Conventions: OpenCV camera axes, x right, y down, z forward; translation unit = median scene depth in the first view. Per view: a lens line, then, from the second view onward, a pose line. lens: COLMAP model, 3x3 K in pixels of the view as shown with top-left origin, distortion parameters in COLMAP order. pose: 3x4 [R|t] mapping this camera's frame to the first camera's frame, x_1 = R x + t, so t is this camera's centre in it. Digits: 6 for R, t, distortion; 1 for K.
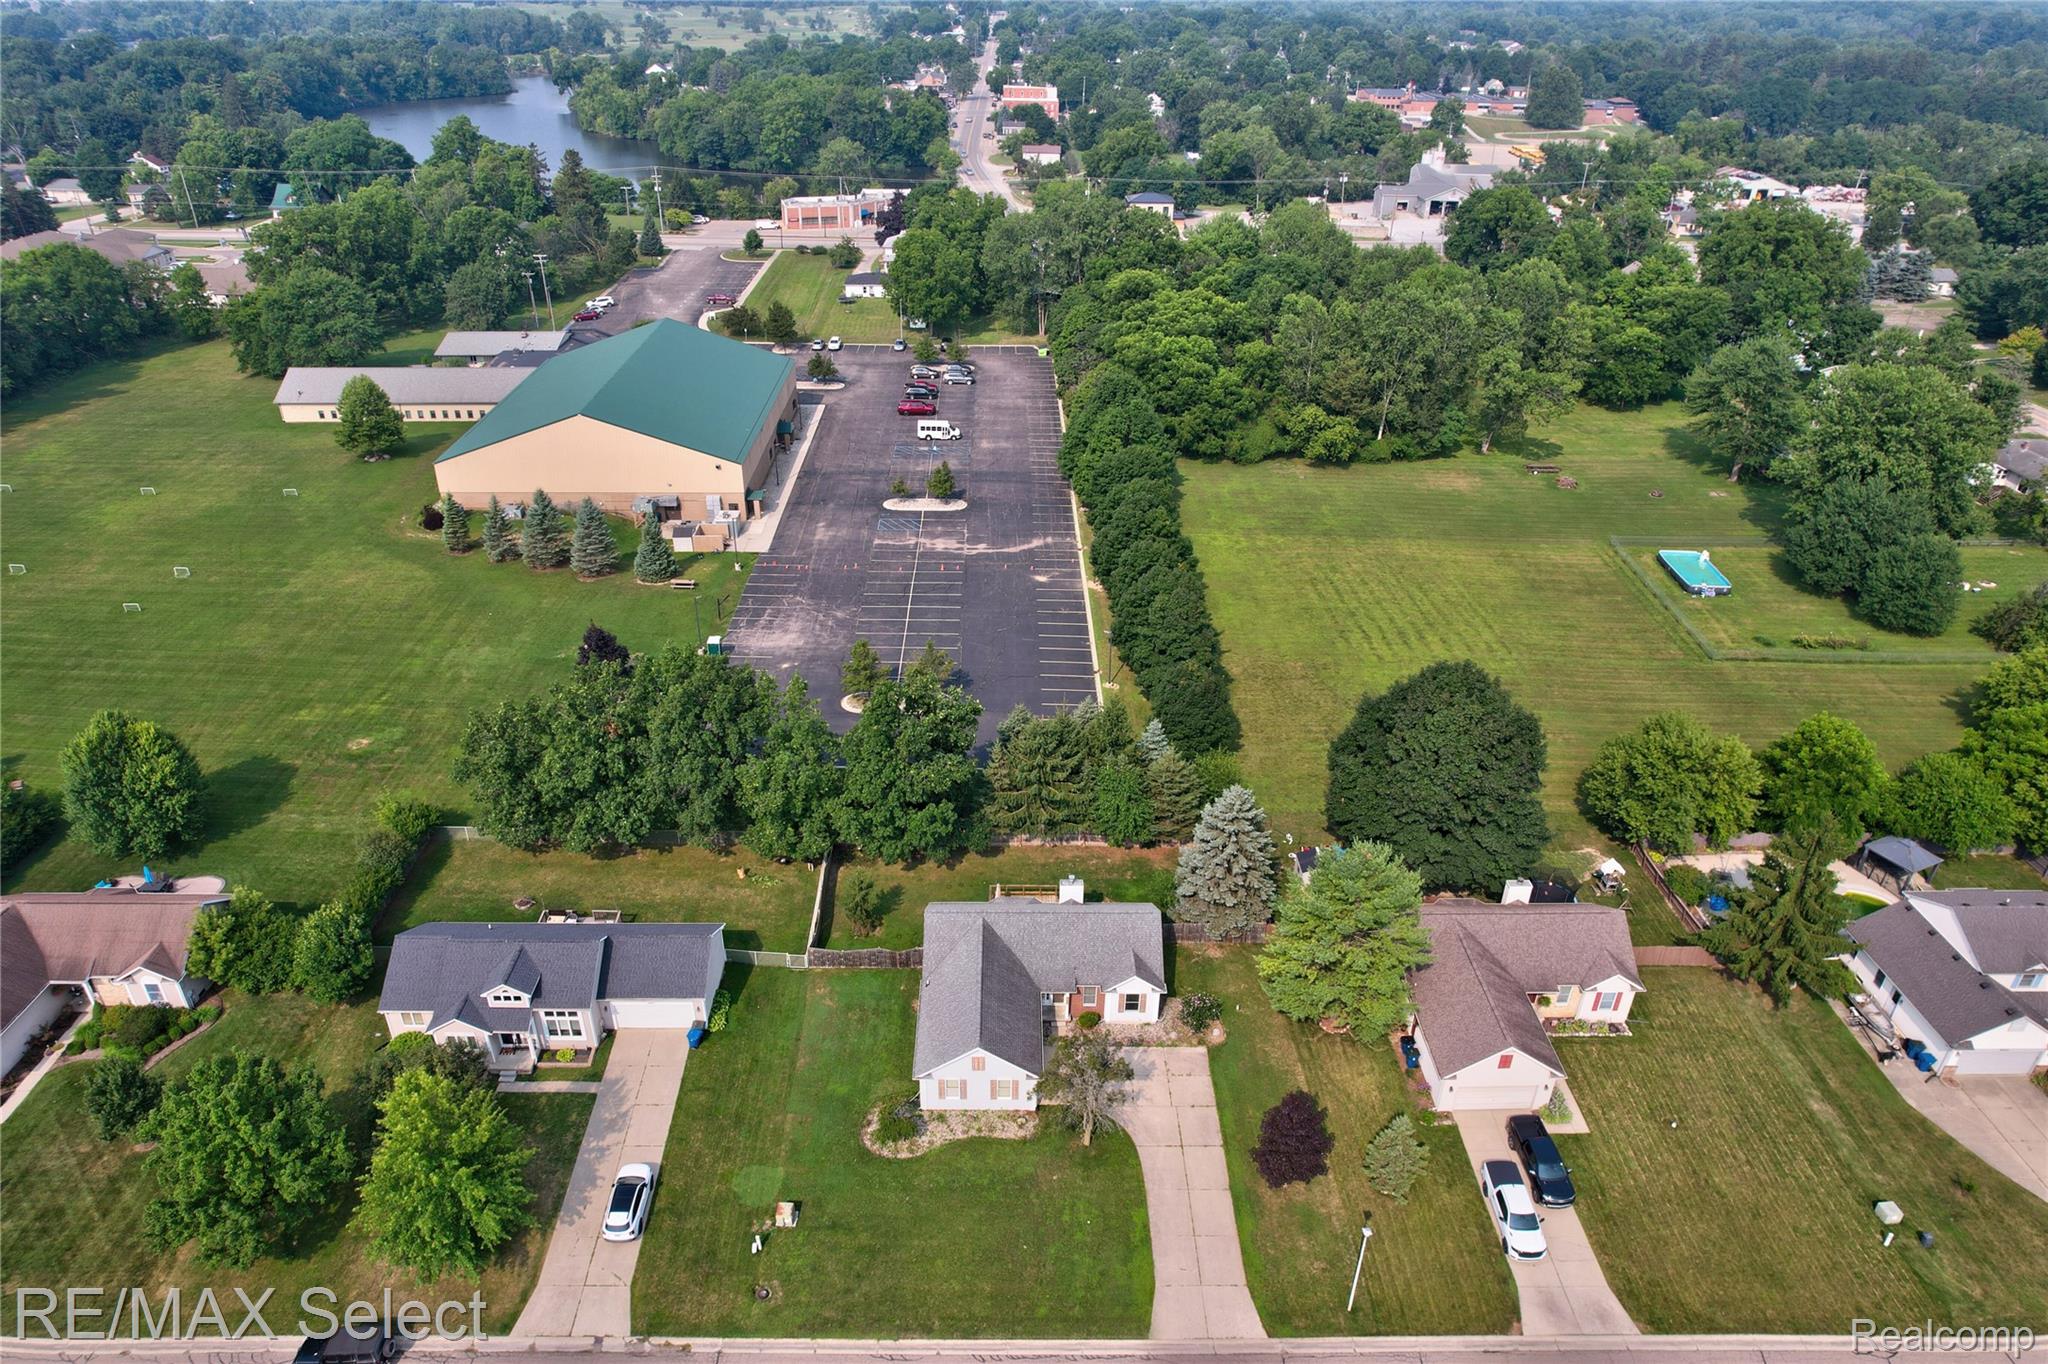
lens RADIAL K [[1312.4, 0, 1024.0], [0, 1312.4, 682.0], [0, 0, 1]] dist [-0.068939, 0.055799]
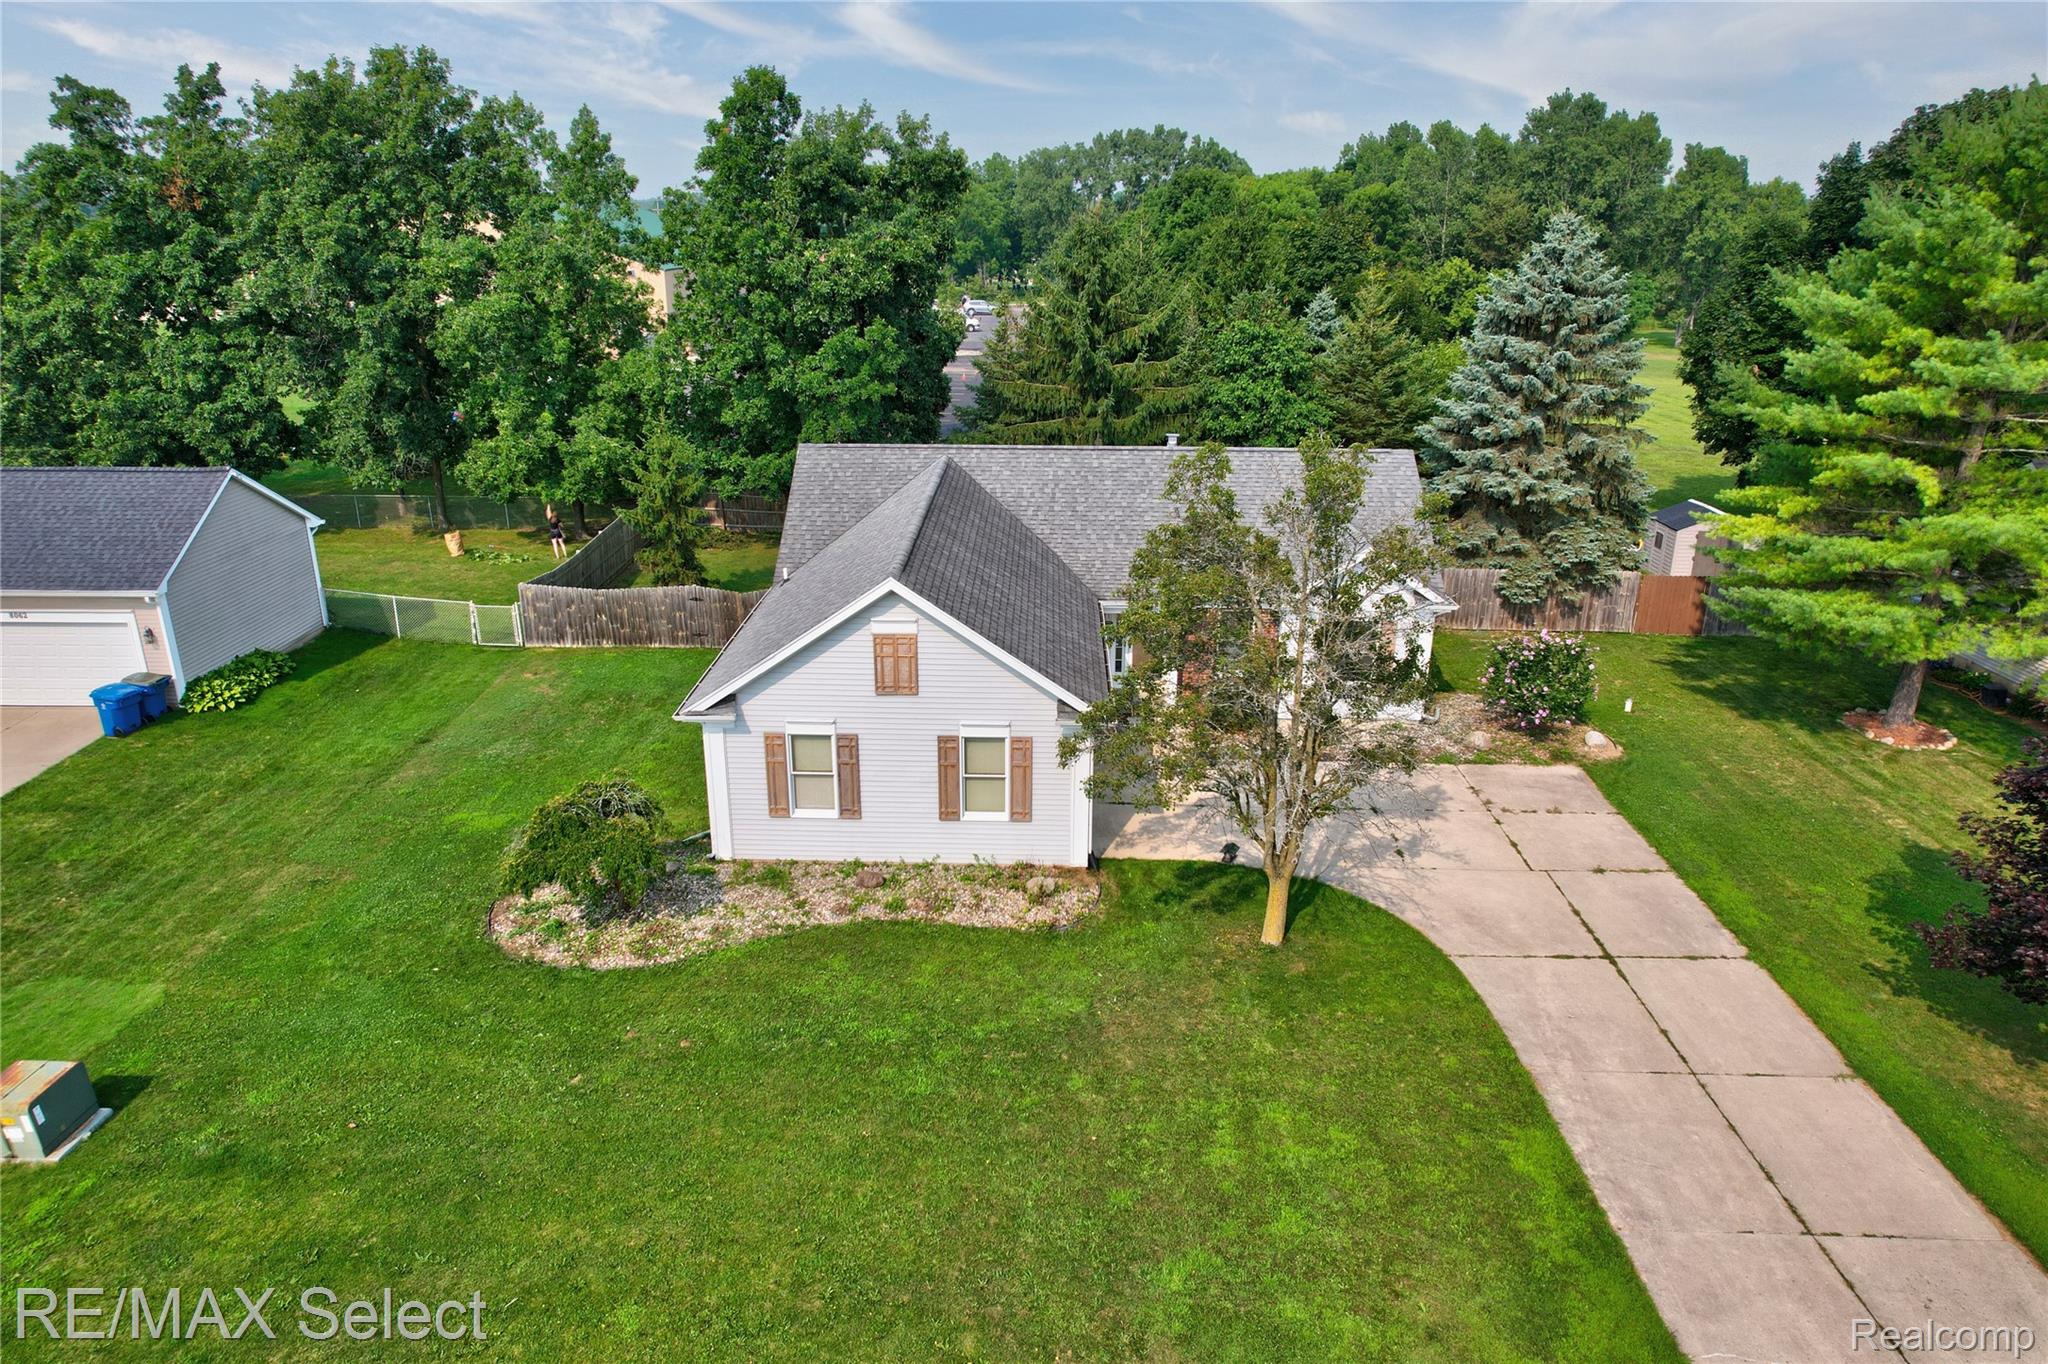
lens RADIAL K [[1312.4, 0, 1024.0], [0, 1312.4, 682.0], [0, 0, 1]] dist [-0.068939, 0.055799]
pose [[0.999525, 0.004628, -0.030485, 0.003012], [-0.009747, 0.985398, -0.169985, 0.340413], [0.029253, 0.170201, 0.984975, 0.697127]]
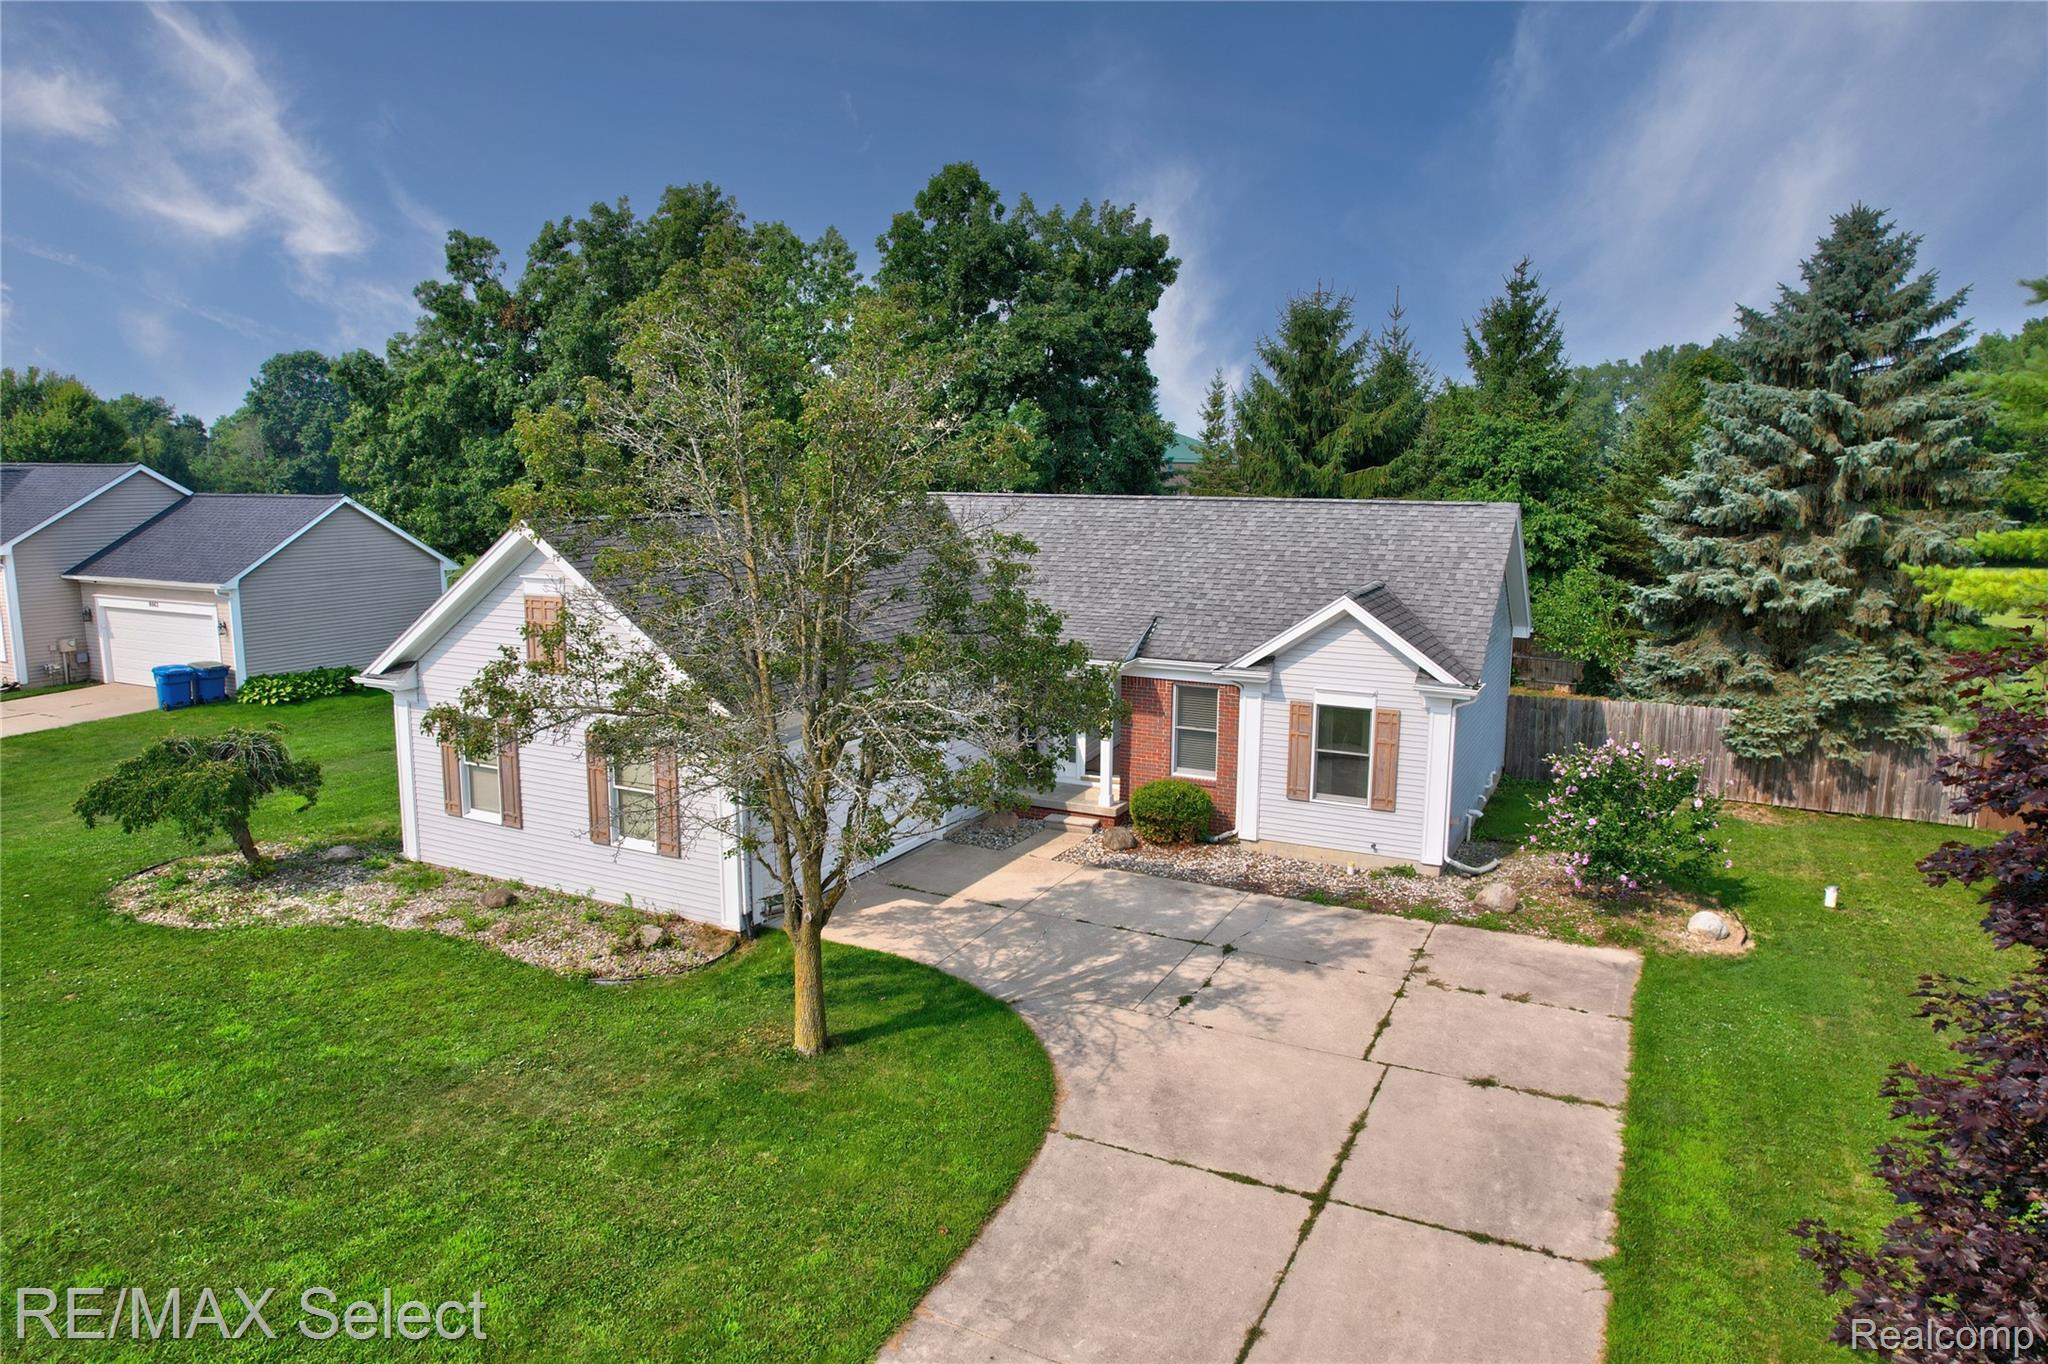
lens RADIAL K [[1312.4, 0, 1024.0], [0, 1312.4, 682.0], [0, 0, 1]] dist [-0.068939, 0.055799]
pose [[0.887206, 0.068408, -0.456274, 0.153829], [-0.224279, 0.928184, -0.296940, 0.346870], [0.403193, 0.365780, 0.838833, 0.819514]]
